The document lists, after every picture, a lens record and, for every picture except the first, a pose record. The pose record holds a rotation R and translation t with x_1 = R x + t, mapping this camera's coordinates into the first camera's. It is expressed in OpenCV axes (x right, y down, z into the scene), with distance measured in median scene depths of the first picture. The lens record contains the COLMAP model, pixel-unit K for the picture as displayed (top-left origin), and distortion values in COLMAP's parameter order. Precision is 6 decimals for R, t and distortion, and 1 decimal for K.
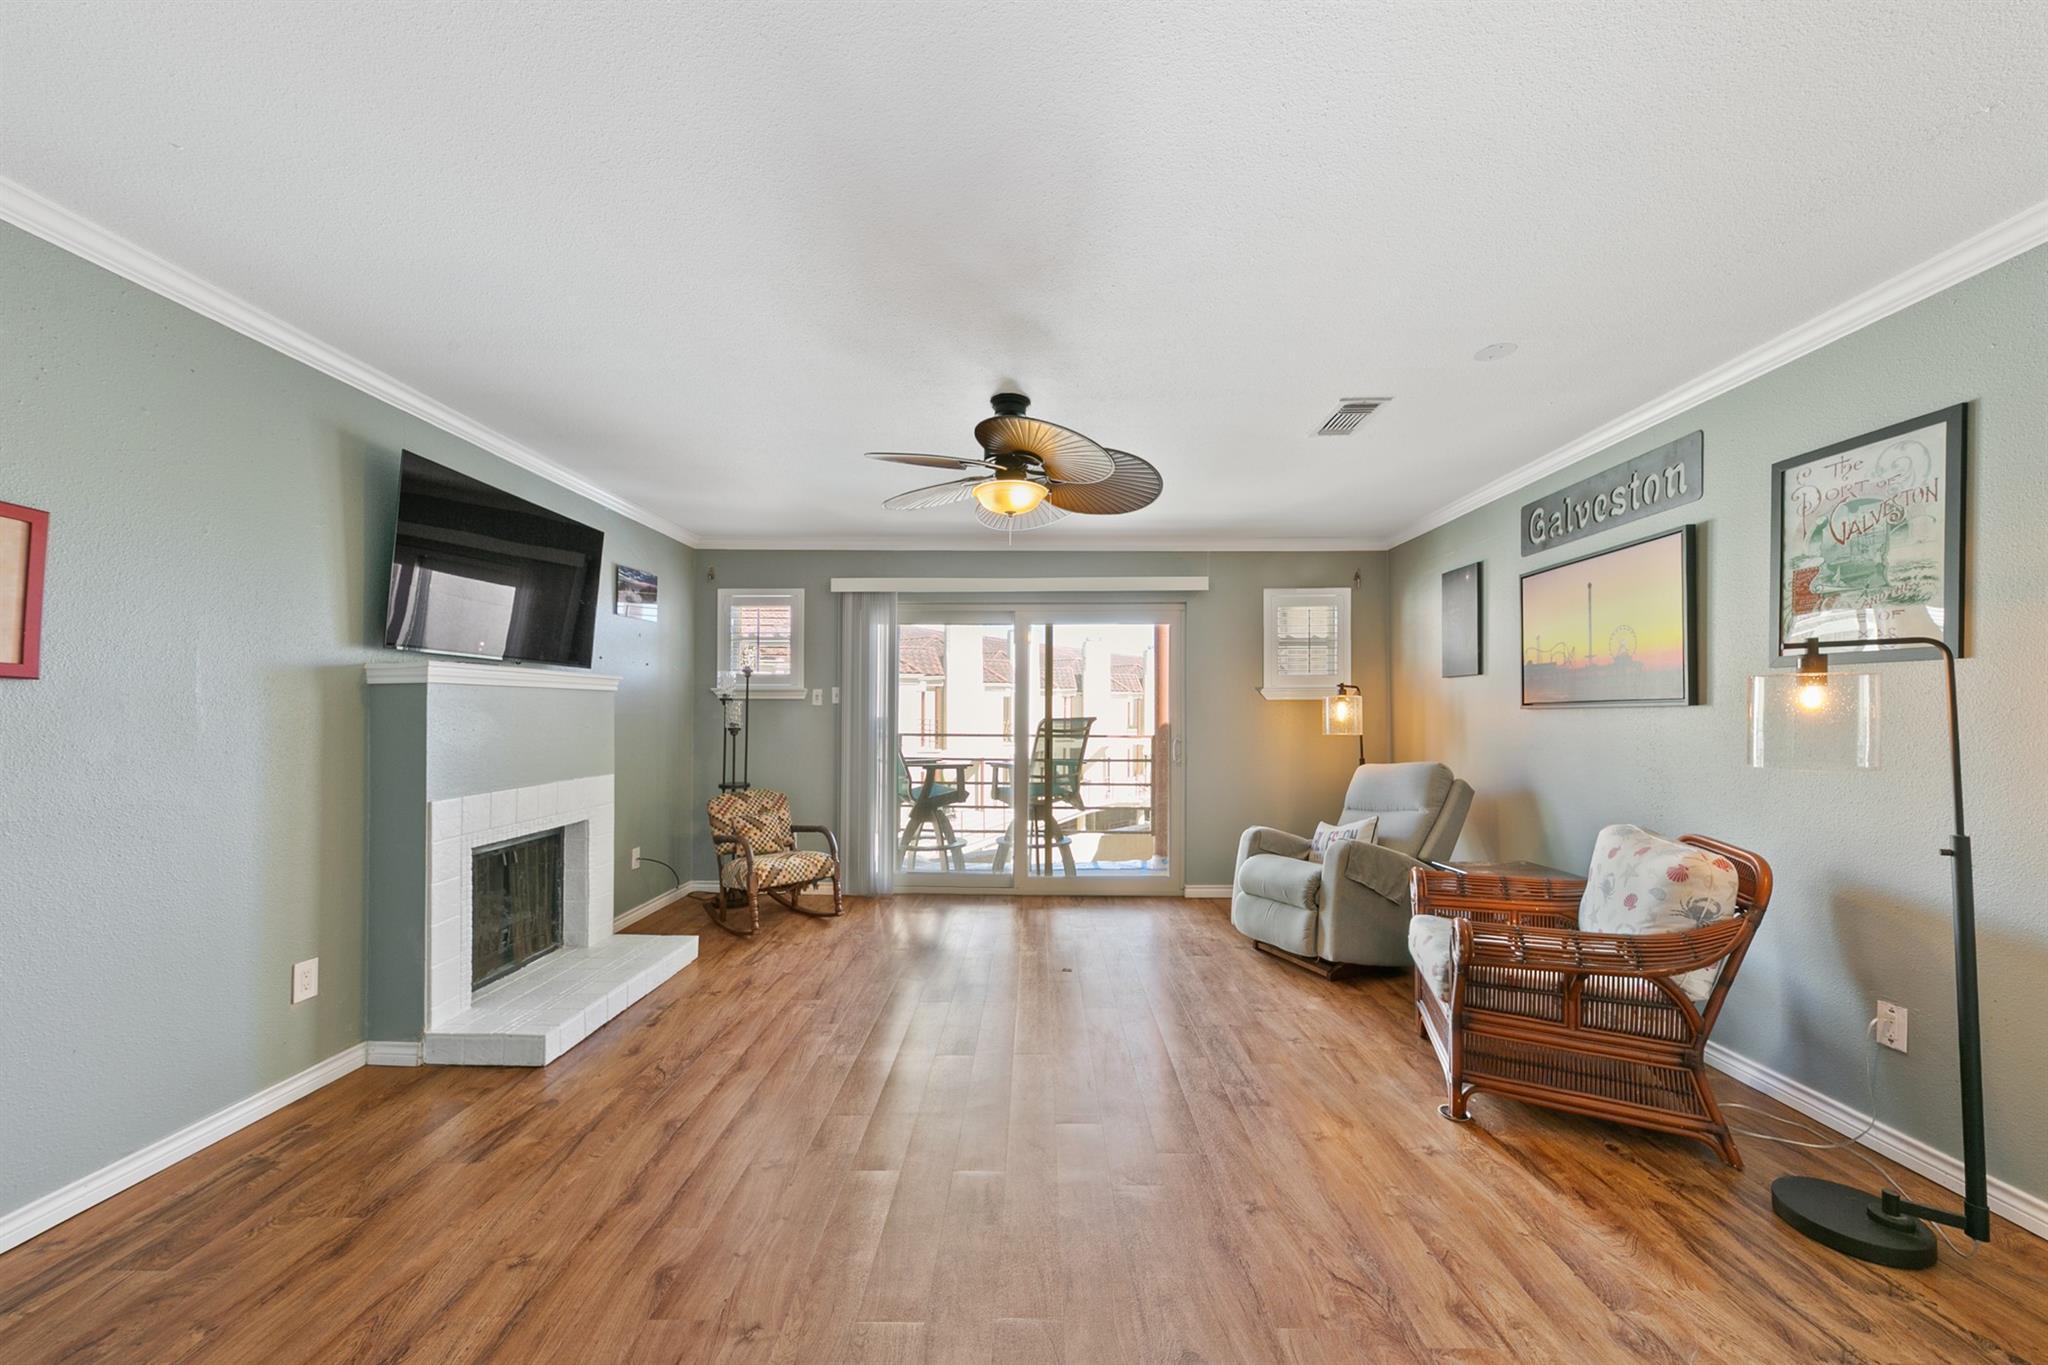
lens RADIAL K [[738.3, 0, 1056.9], [0, 738.3, 712.5], [0, 0, 1]] dist [0.002413, -0.000094]
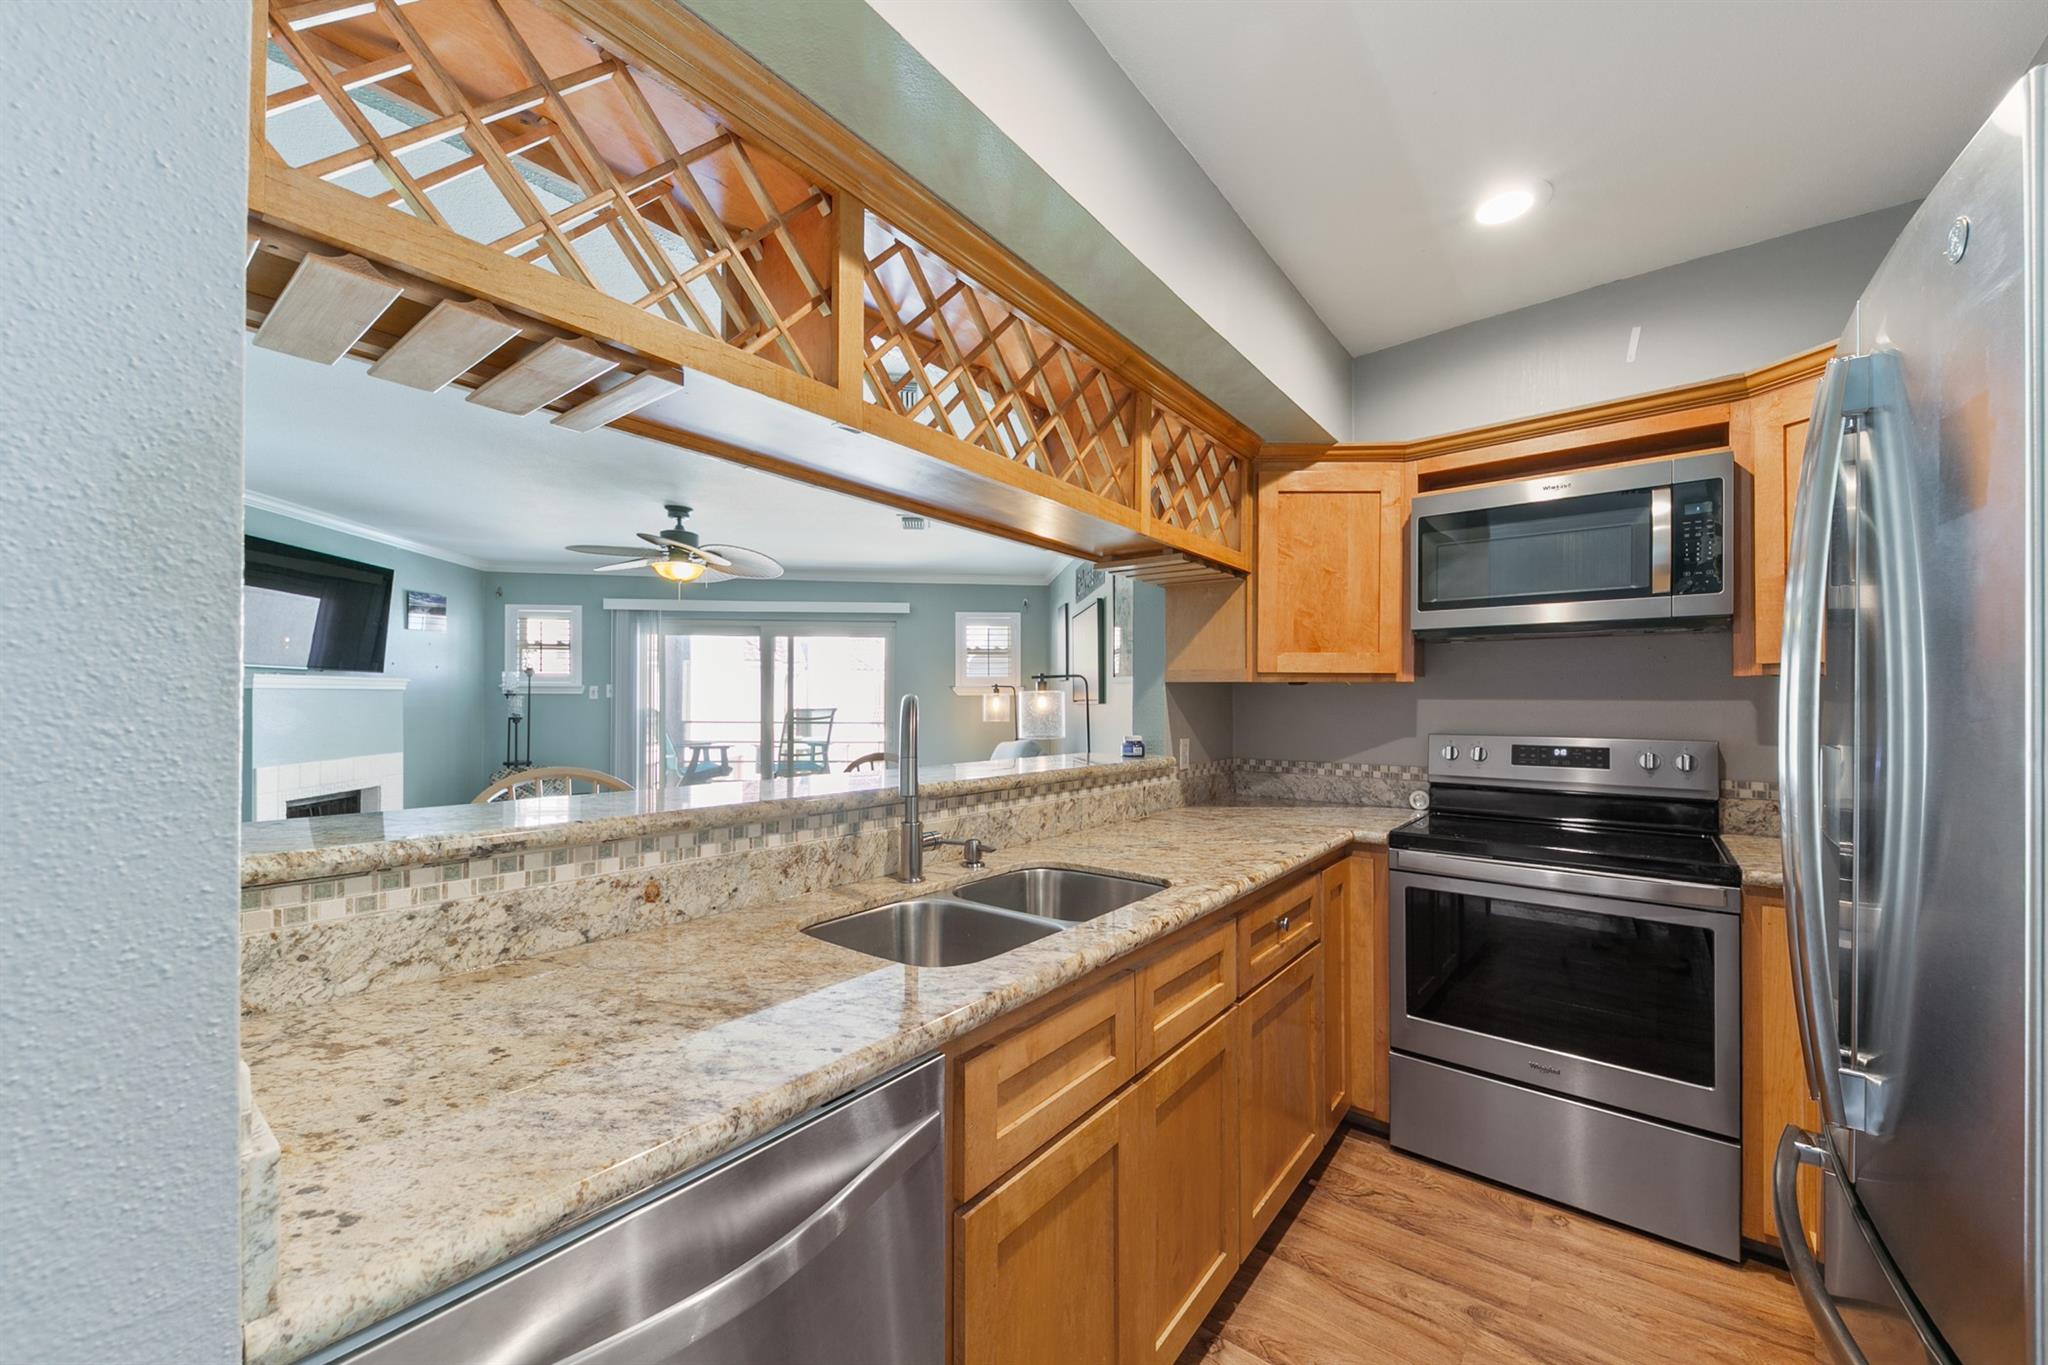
lens RADIAL K [[752.6, 0, 1016.6], [0, 752.6, 696.9], [0, 0, 1]] dist [0.059202, -0.008588]
pose [[0.994165, 0.003657, 0.107808, 0.347513], [-0.003073, 0.999980, -0.005585, -0.011306], [-0.107827, 0.005221, 0.994156, -0.510214]]
